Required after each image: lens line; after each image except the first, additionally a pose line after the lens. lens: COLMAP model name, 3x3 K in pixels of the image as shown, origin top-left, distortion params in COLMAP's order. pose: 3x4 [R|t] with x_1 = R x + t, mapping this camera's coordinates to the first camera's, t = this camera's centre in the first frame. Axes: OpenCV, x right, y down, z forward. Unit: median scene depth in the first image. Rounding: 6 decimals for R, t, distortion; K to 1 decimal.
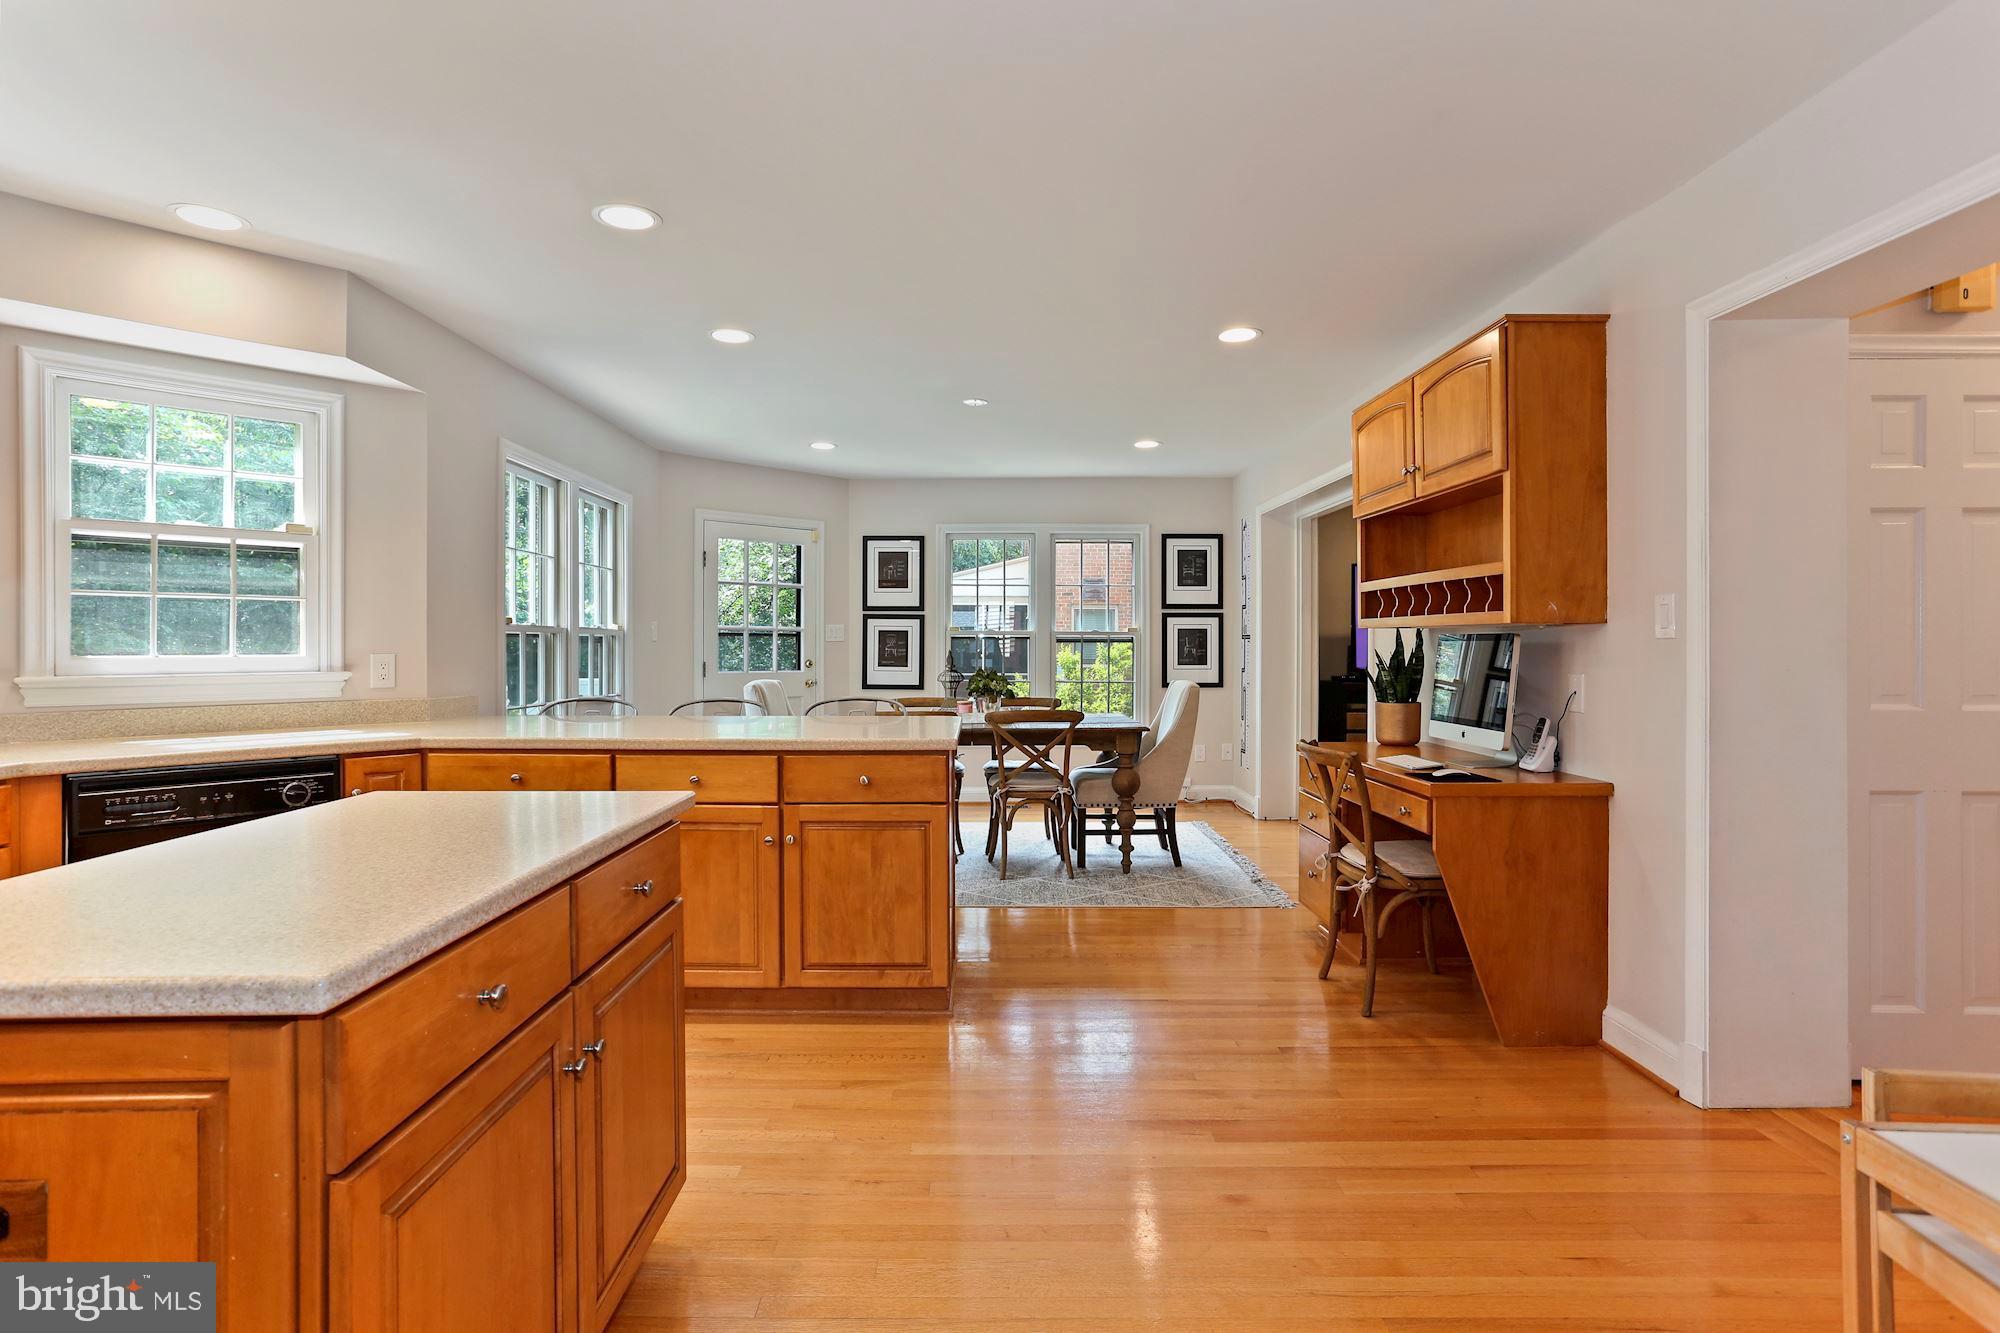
lens RADIAL K [[984.3, 0, 996.1], [0, 984.3, 638.2], [0, 0, 1]] dist [0.001227, 0.005115]
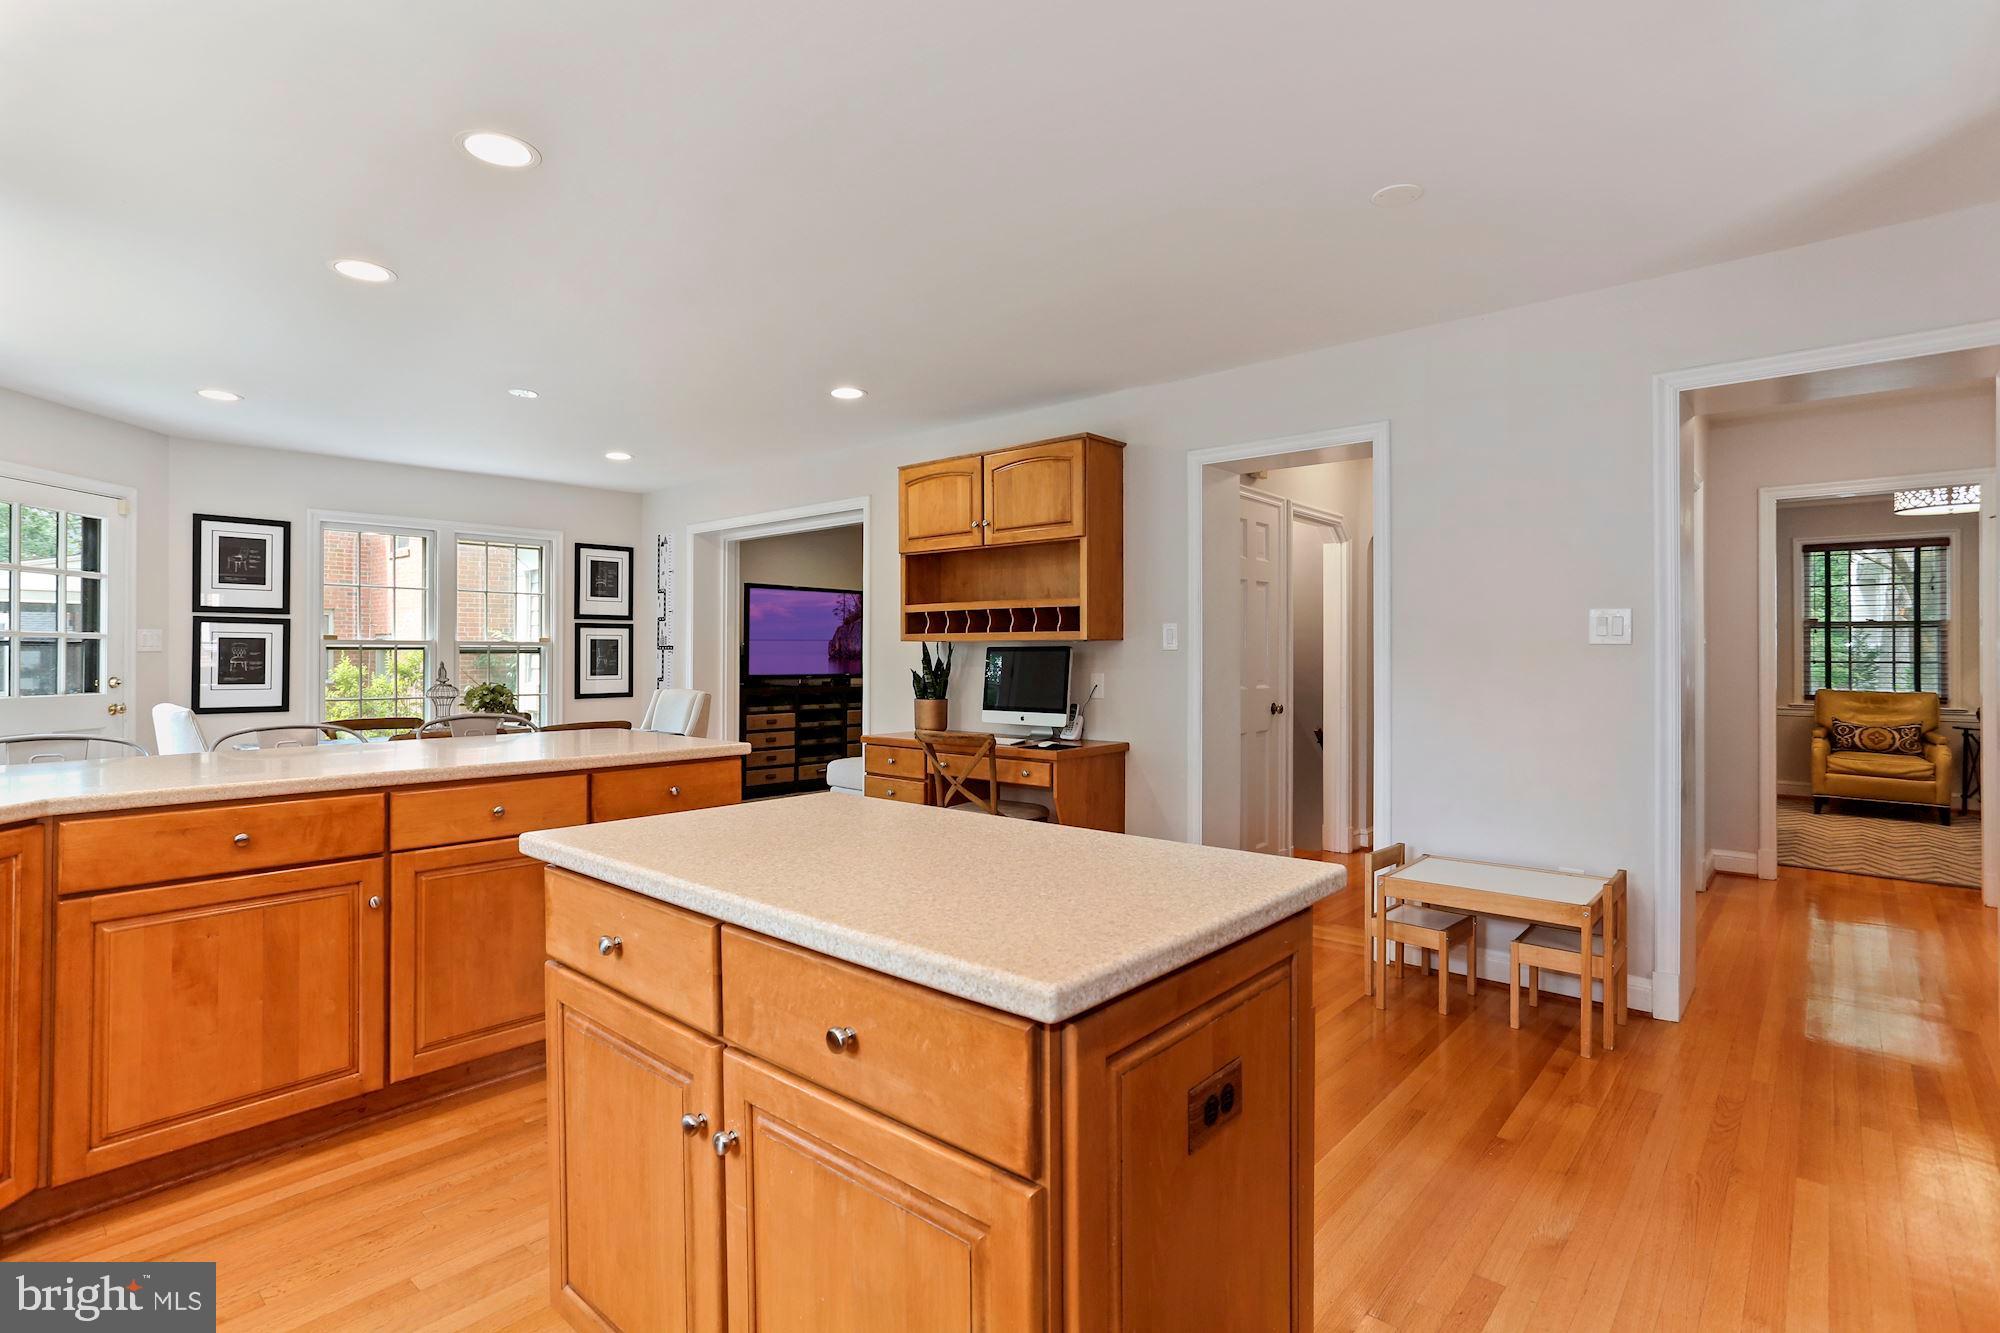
lens RADIAL K [[984.3, 0, 953.1], [0, 984.3, 649.6], [0, 0, 1]] dist [0.001227, 0.005115]
pose [[0.692811, 0.001752, 0.721118, -0.285814], [-0.002168, 0.999998, -0.000346, 0.000333], [-0.721116, -0.001323, 0.692813, 0.048413]]
